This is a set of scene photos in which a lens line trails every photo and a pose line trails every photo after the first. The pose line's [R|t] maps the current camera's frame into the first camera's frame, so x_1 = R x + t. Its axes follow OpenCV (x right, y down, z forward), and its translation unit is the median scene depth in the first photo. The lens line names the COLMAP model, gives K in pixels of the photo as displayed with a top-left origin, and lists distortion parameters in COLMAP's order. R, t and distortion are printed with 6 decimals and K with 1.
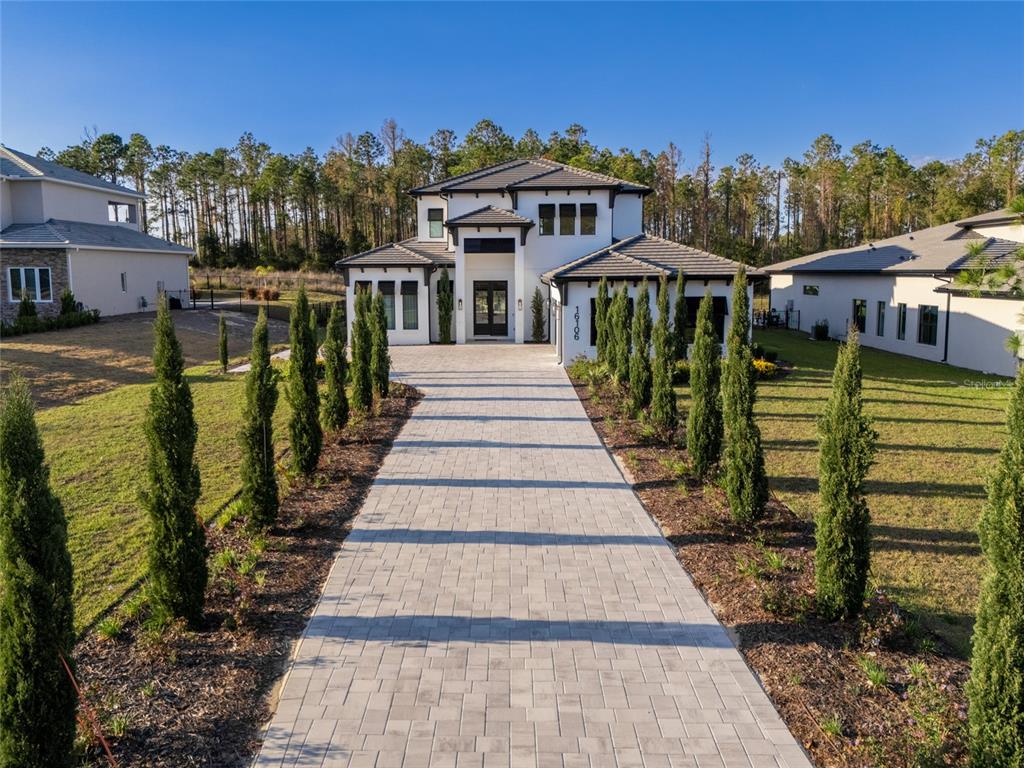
lens RADIAL K [[769.6, 0, 508.6], [0, 769.6, 373.0], [0, 0, 1]] dist [0.049352, -0.015852]
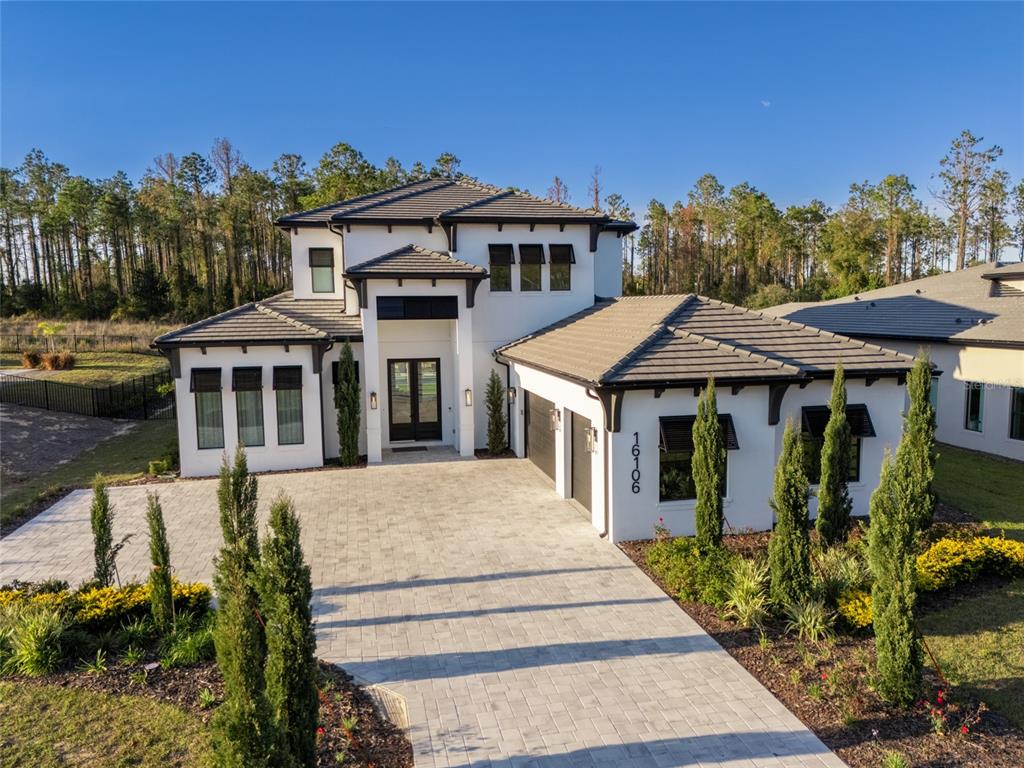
lens RADIAL K [[714.4, 0, 514.8], [0, 714.4, 393.8], [0, 0, 1]] dist [0.040446, -0.028491]
pose [[0.972344, -0.036281, 0.230718, -0.082567], [0.037732, 0.999286, -0.001876, -0.086897], [-0.230485, 0.010529, 0.973019, 0.392518]]
